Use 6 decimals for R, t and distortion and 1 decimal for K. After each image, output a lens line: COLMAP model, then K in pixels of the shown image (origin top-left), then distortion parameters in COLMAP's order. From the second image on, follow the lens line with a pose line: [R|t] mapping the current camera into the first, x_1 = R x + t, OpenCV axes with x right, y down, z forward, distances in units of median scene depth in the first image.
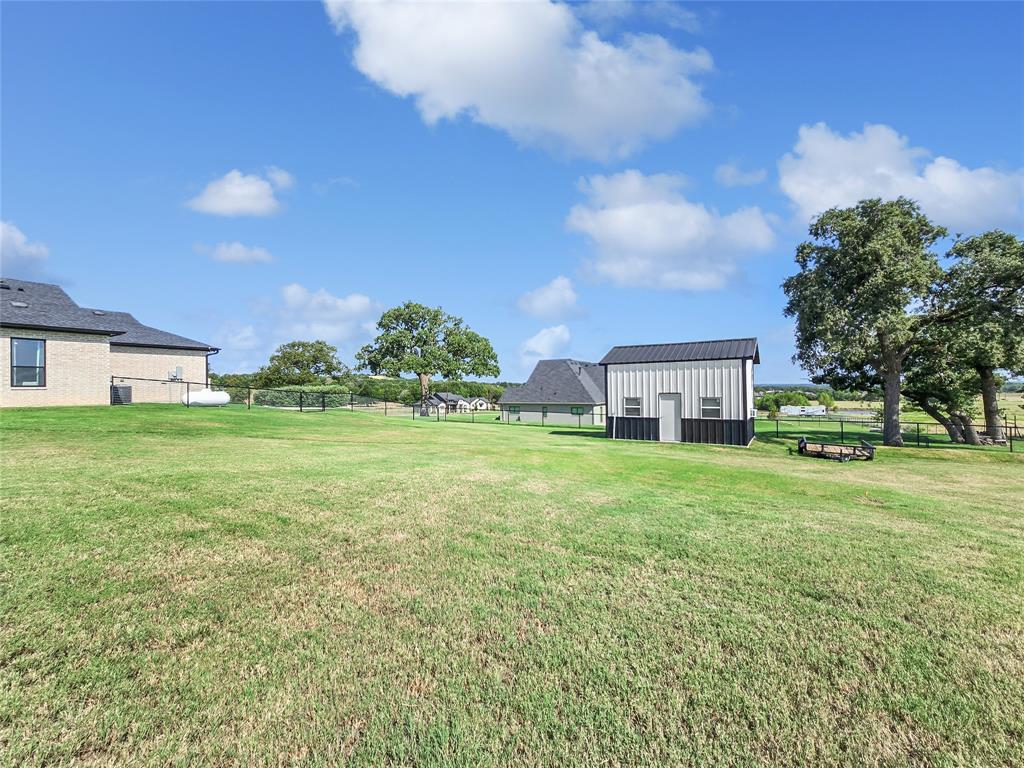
lens RADIAL K [[422.8, 0, 511.2], [0, 422.8, 387.6], [0, 0, 1]] dist [0.002358, 0.000150]
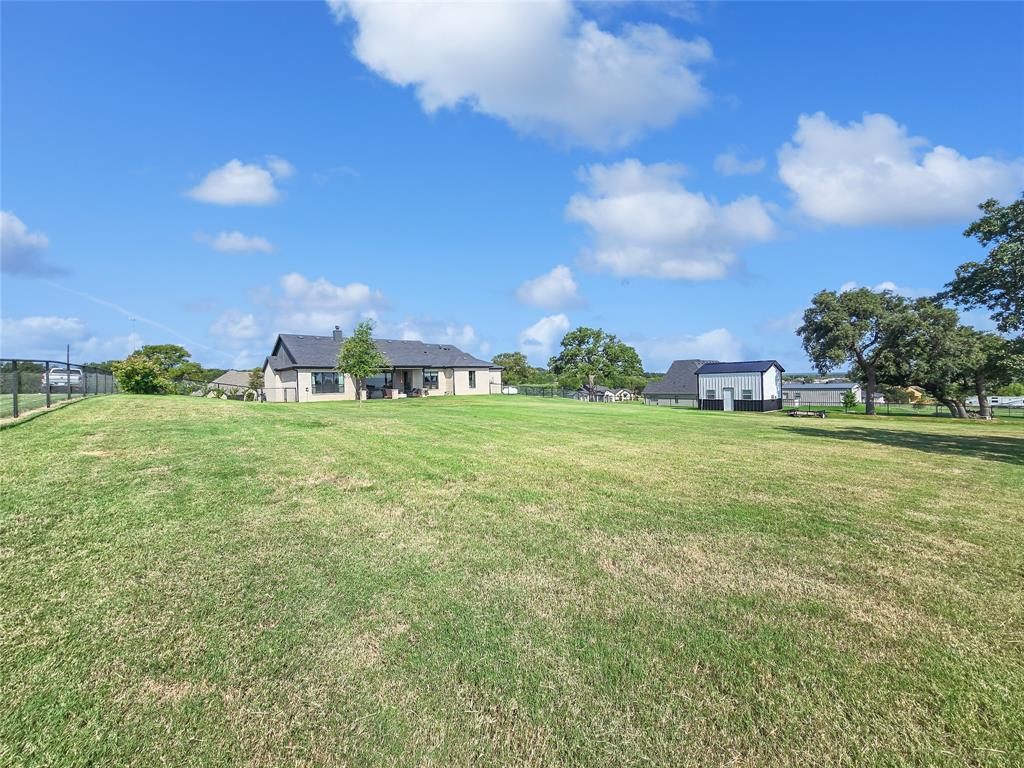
lens RADIAL K [[422.8, 0, 515.0], [0, 422.8, 384.2], [0, 0, 1]] dist [0.002358, 0.000150]
pose [[0.949341, -0.010510, -0.314071, 0.017633], [0.014611, 0.999836, 0.010704, -0.025716], [0.313907, -0.014751, 0.949339, -0.793873]]
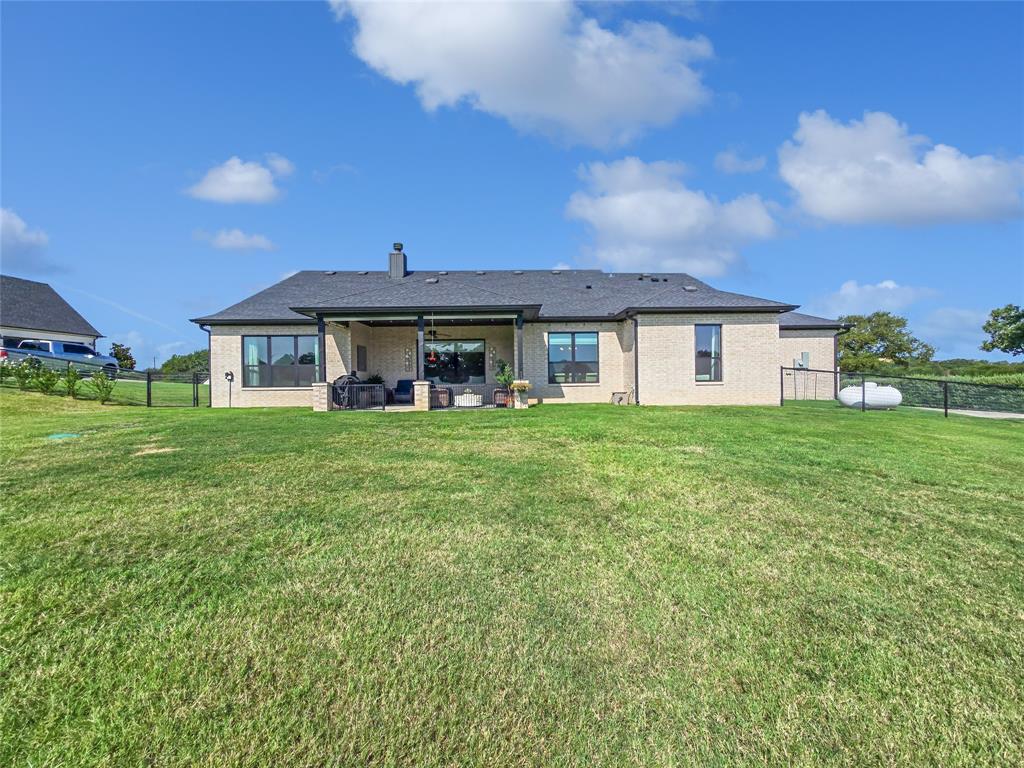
lens RADIAL K [[422.8, 0, 512.0], [0, 422.8, 382.9], [0, 0, 1]] dist [0.002358, 0.000150]
pose [[0.529554, 0.010589, -0.848210, -0.306736], [0.006094, 0.999849, 0.016287, -0.007455], [0.848255, -0.013794, 0.529409, 0.108514]]
